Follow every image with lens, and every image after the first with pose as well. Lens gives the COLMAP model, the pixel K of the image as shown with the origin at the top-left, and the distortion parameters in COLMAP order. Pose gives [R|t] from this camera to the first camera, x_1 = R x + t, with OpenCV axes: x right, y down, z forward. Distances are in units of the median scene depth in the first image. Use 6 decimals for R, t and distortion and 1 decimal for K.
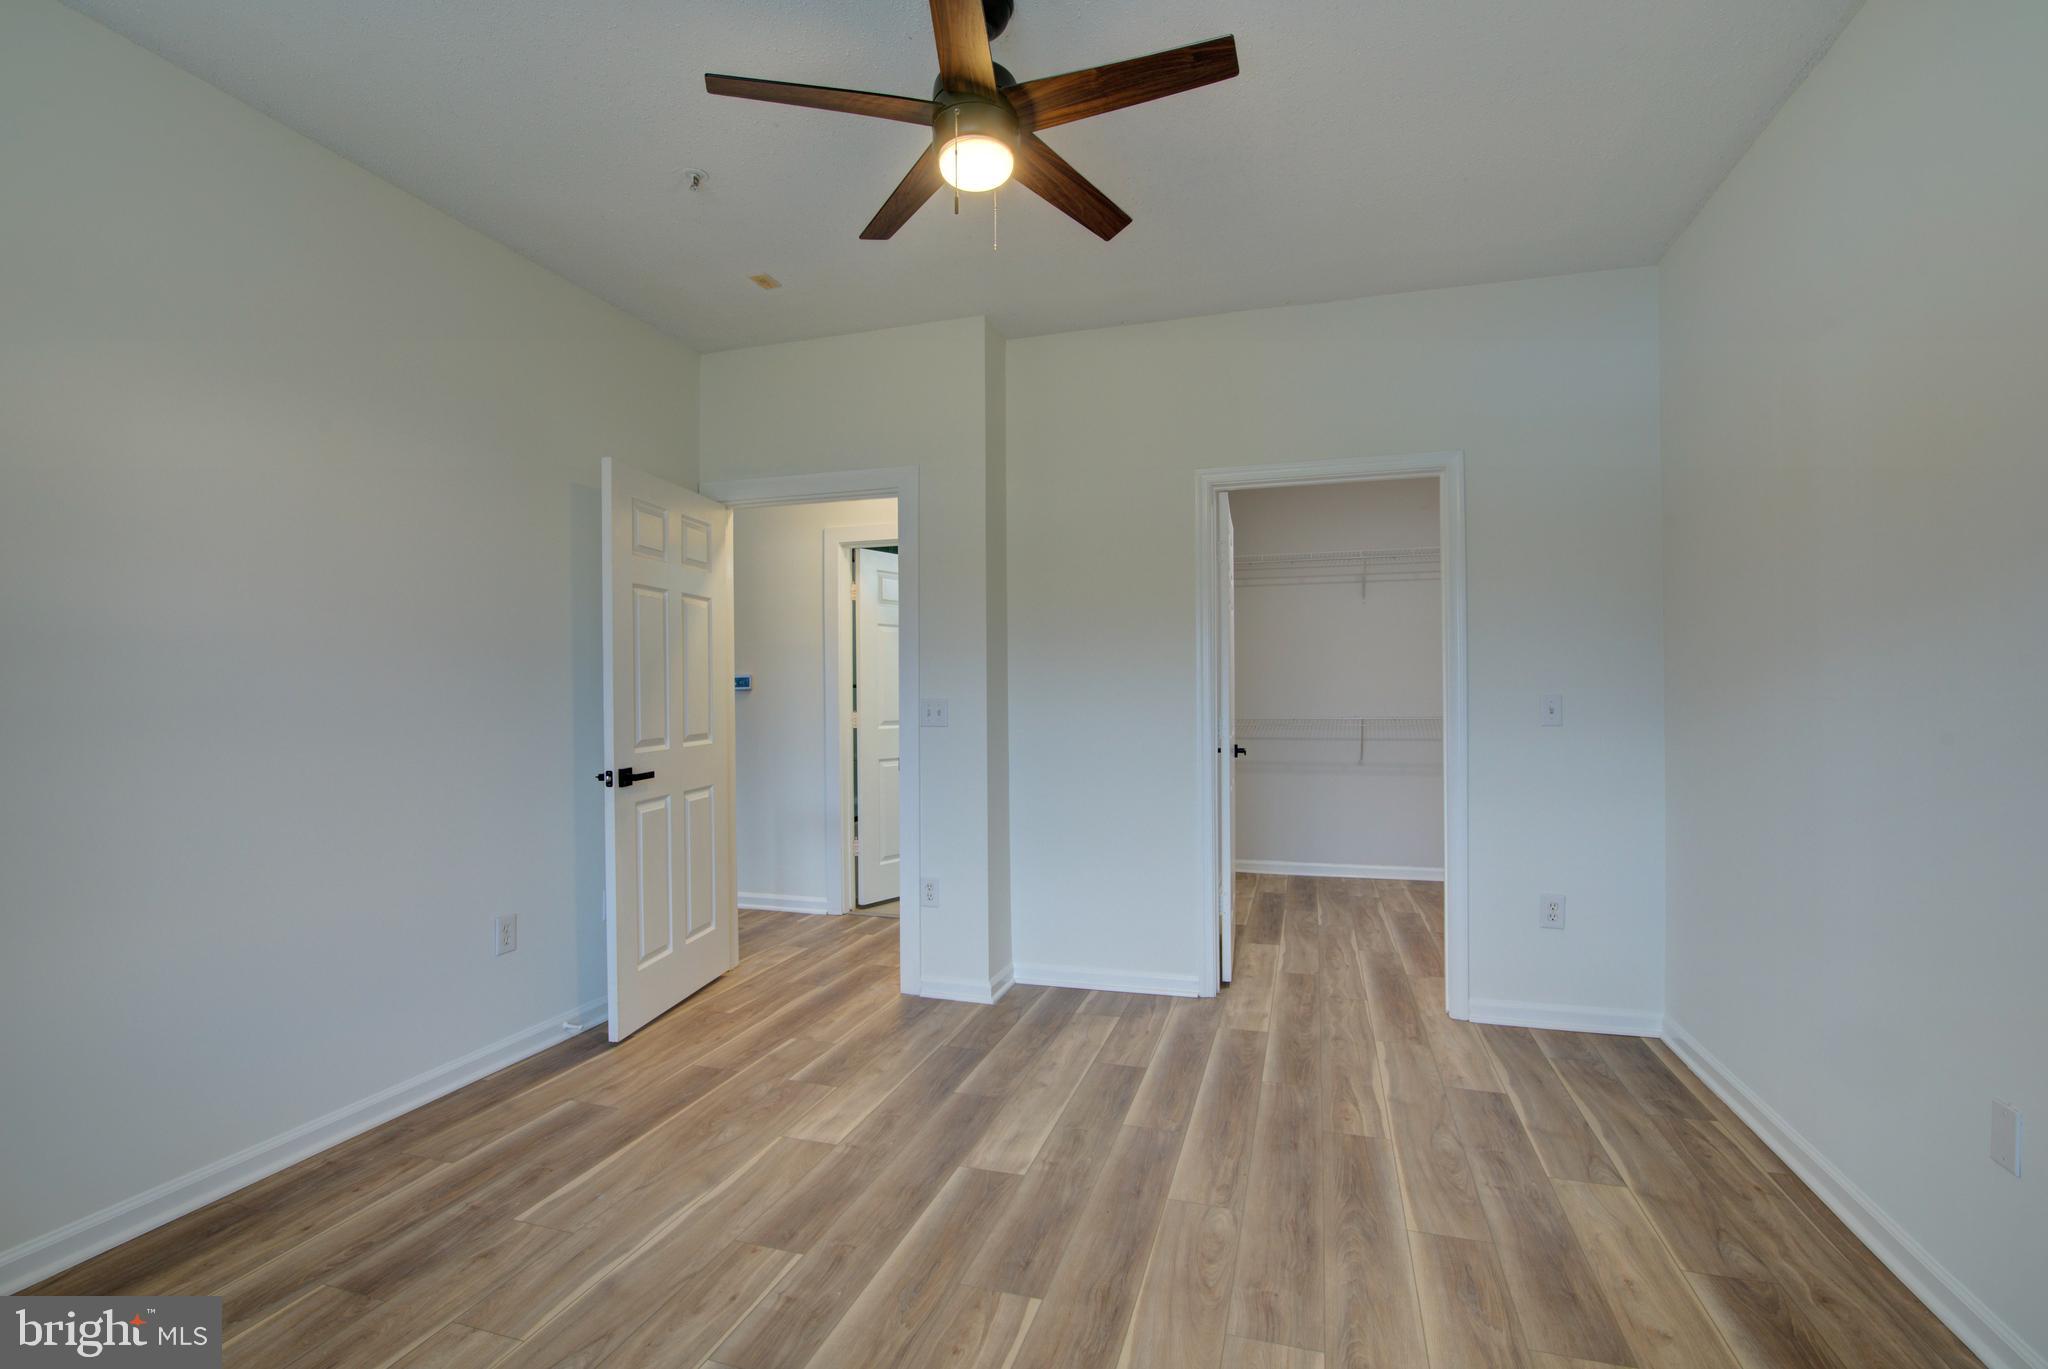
lens RADIAL K [[930.9, 0, 1025.9], [0, 930.9, 694.6], [0, 0, 1]] dist [-0.019912, 0.000831]
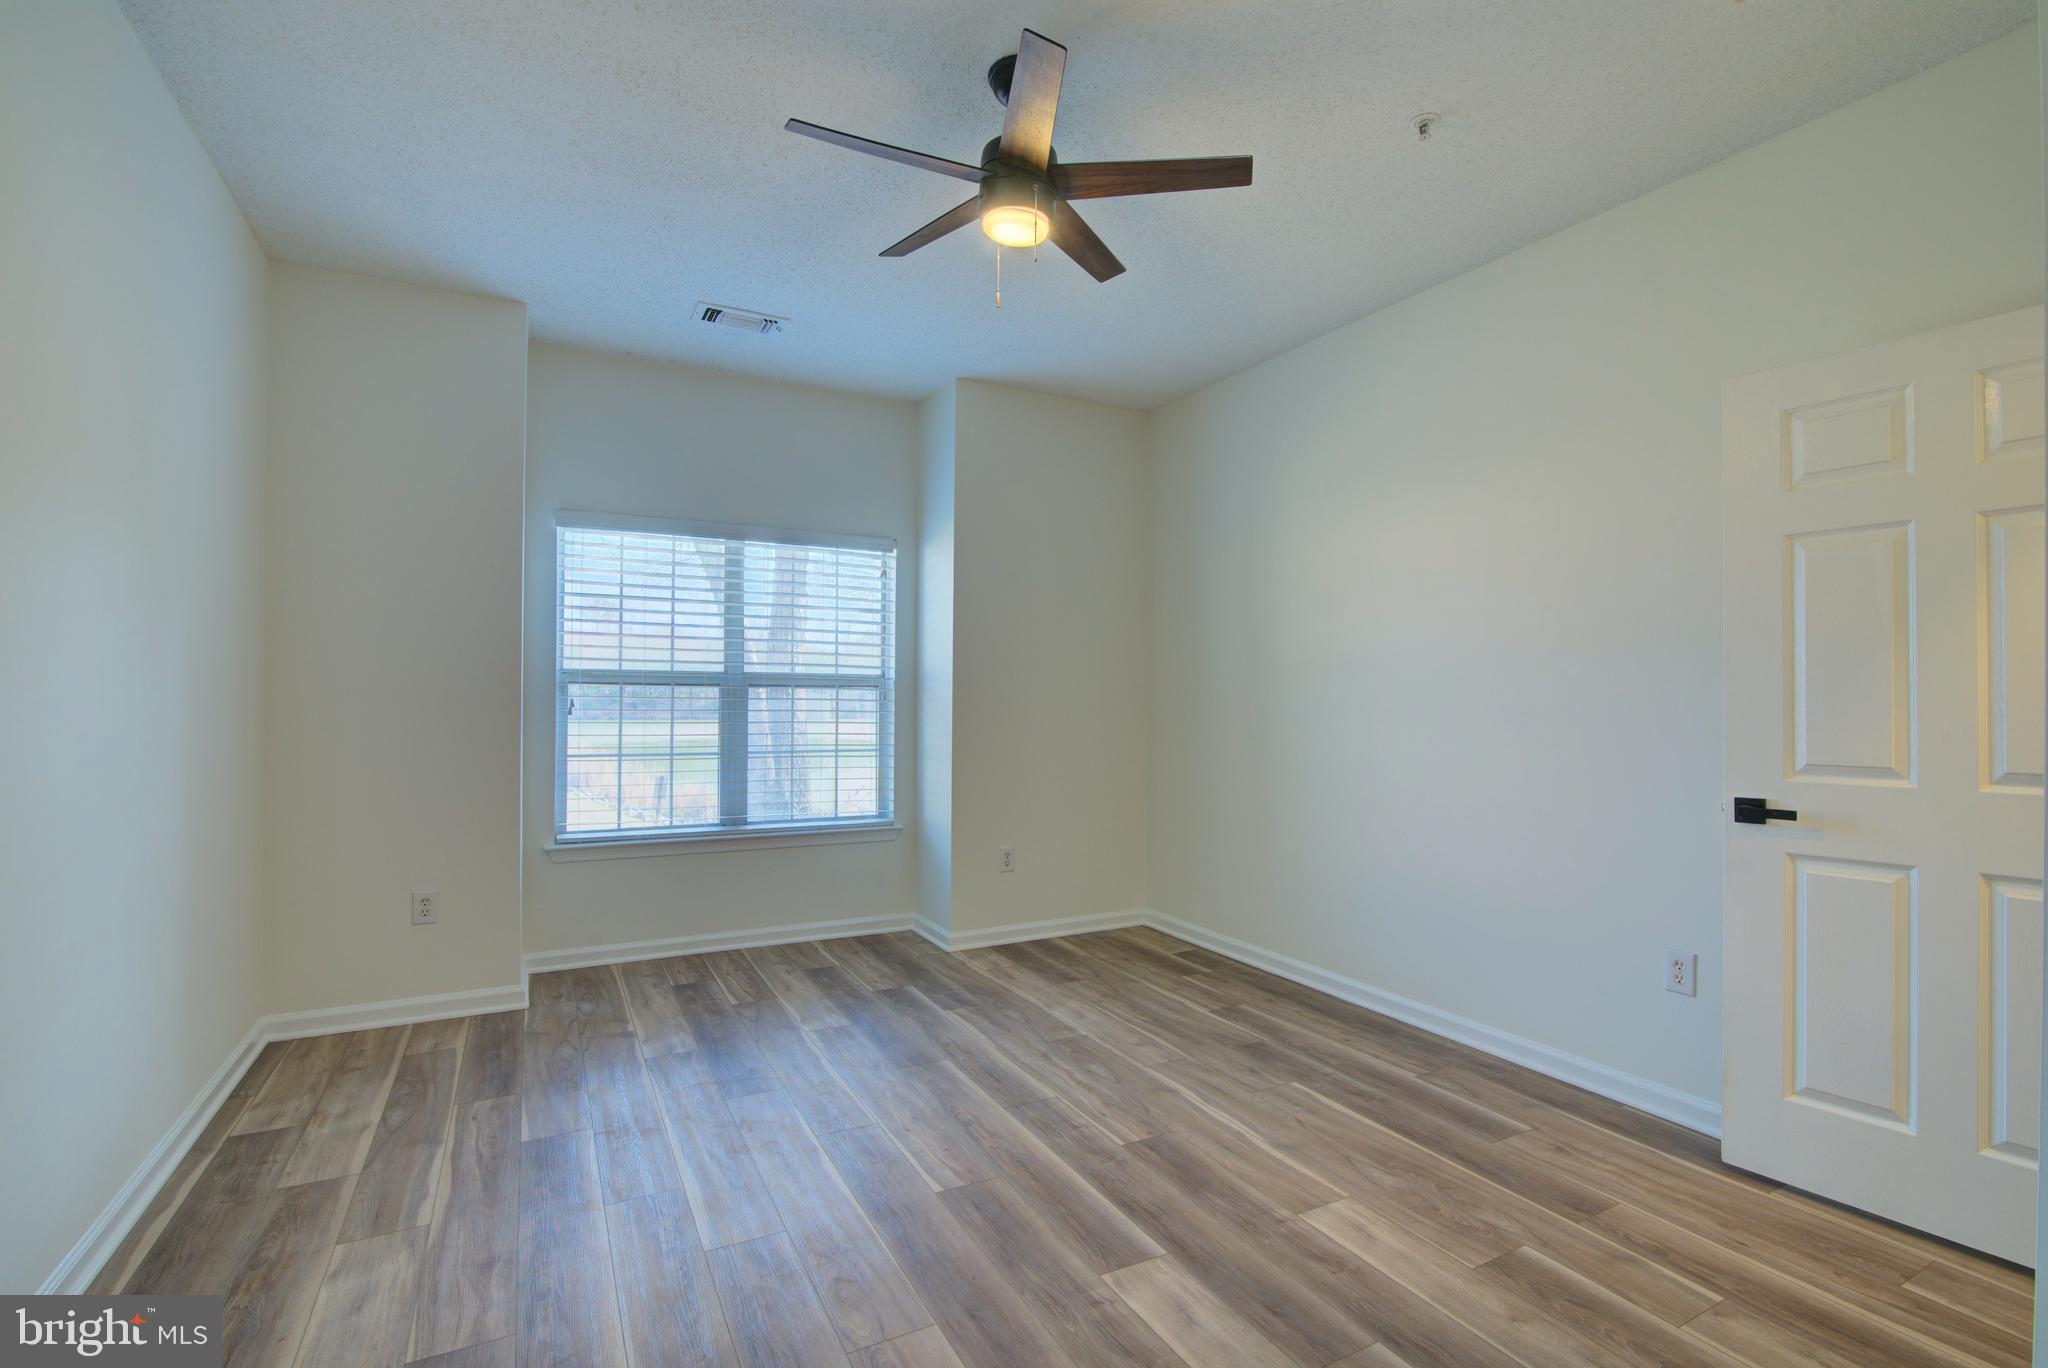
lens RADIAL K [[939.0, 0, 1027.0], [0, 939.0, 691.7], [0, 0, 1]] dist [-0.019216, 0.000666]
pose [[-0.703102, -0.001121, -0.711088, 0.643478], [-0.001729, 0.999998, 0.000133, -0.002752], [0.711087, 0.001323, -0.703103, 1.554759]]
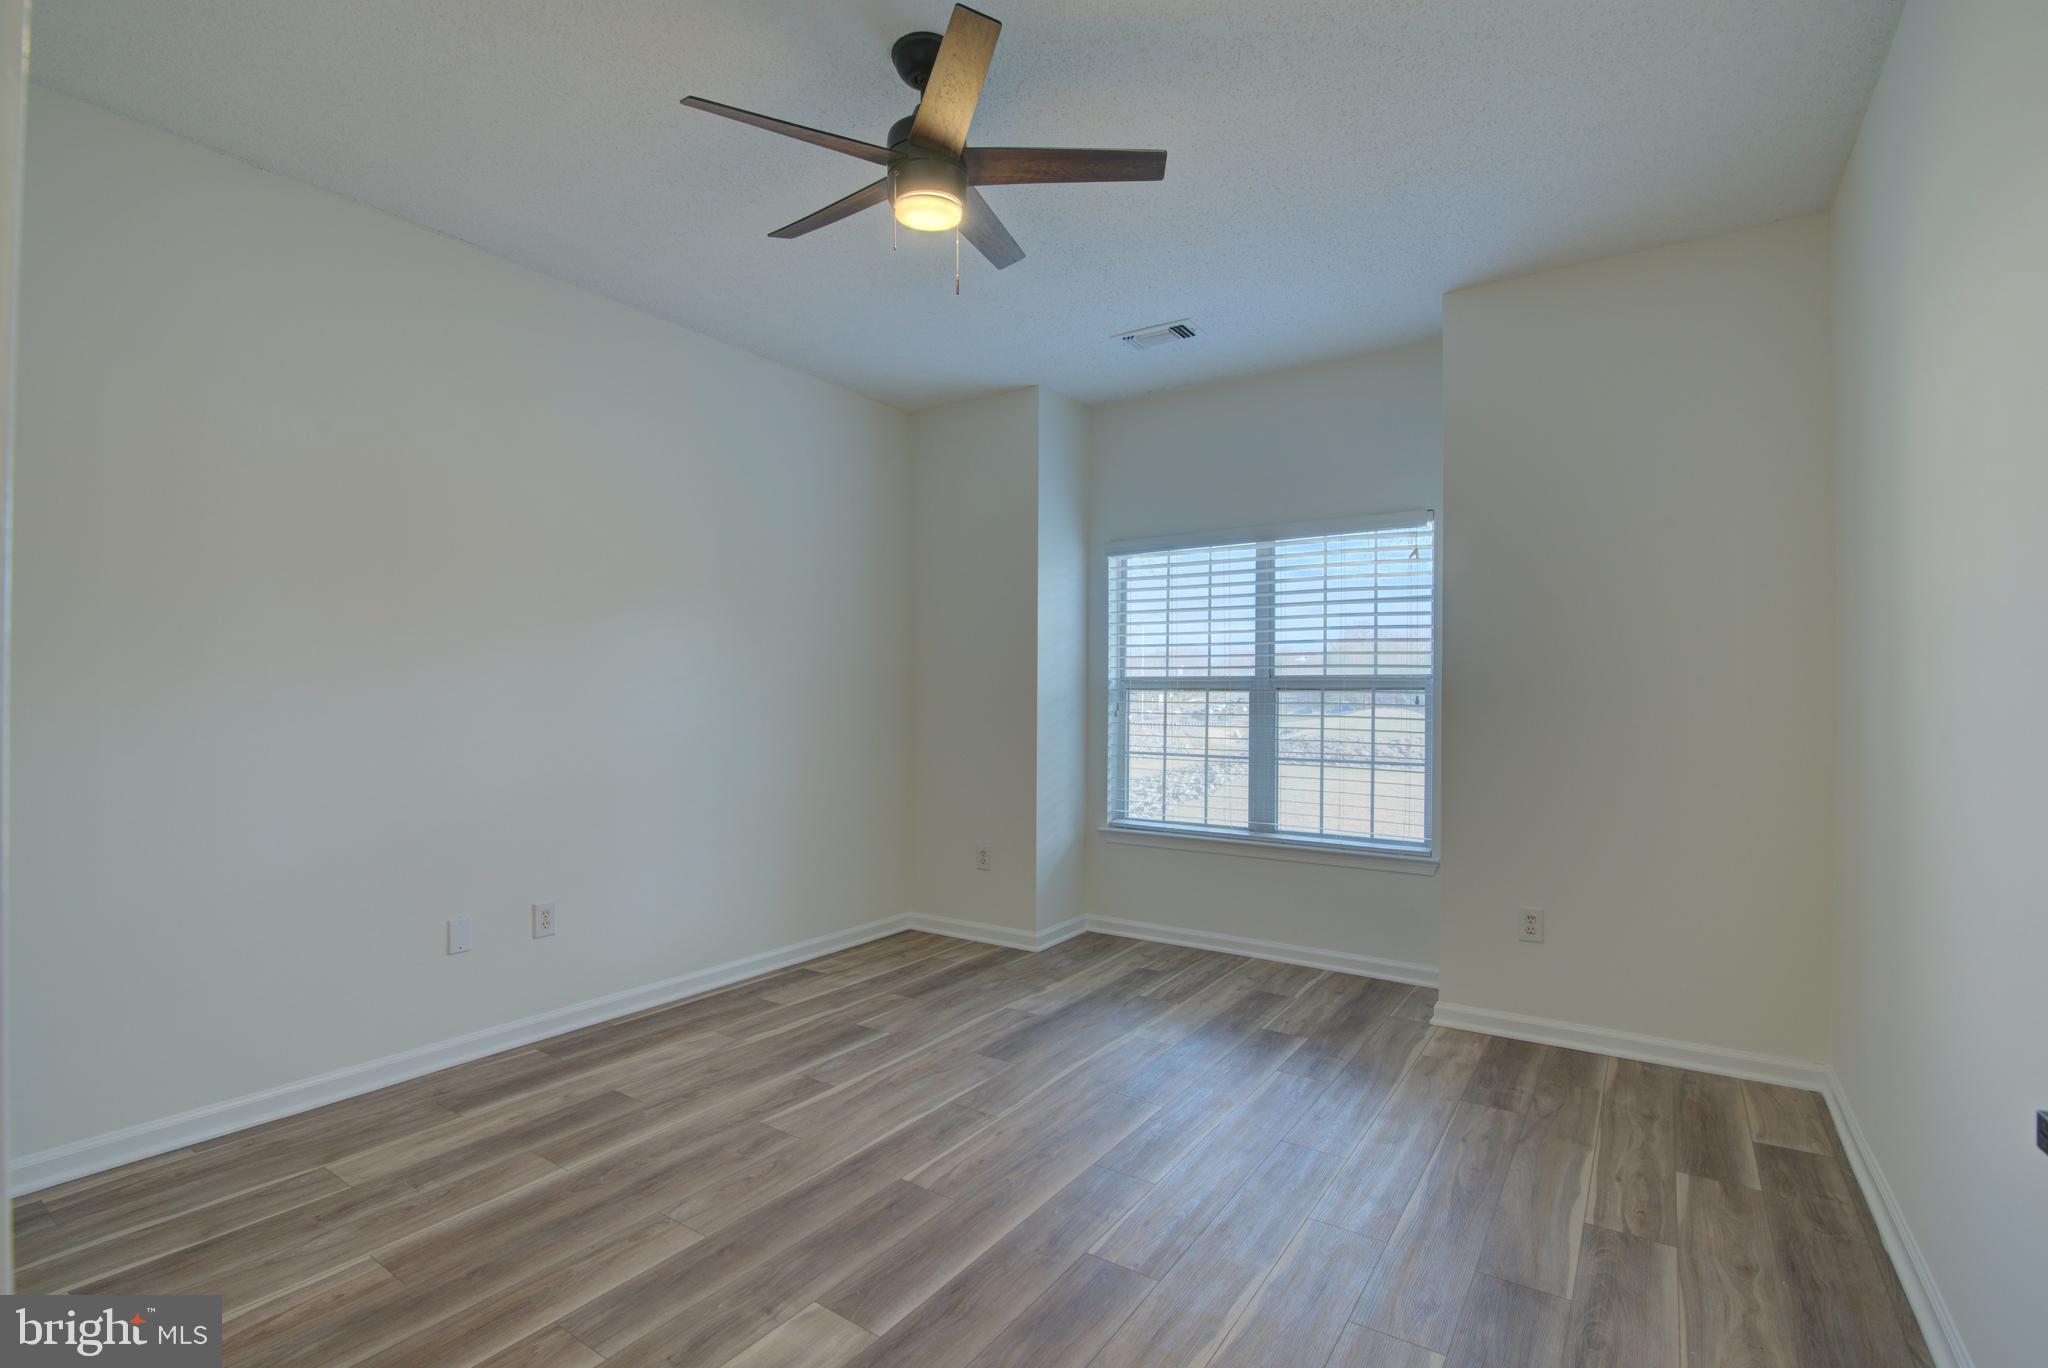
lens RADIAL K [[936.5, 0, 1015.4], [0, 936.5, 692.2], [0, 0, 1]] dist [-0.016171, 0.000280]
pose [[-0.953559, 0.005994, 0.301148, -0.412908], [0.003966, 0.999965, -0.007346, 0.002944], [-0.301182, -0.005810, -0.953549, 1.729971]]
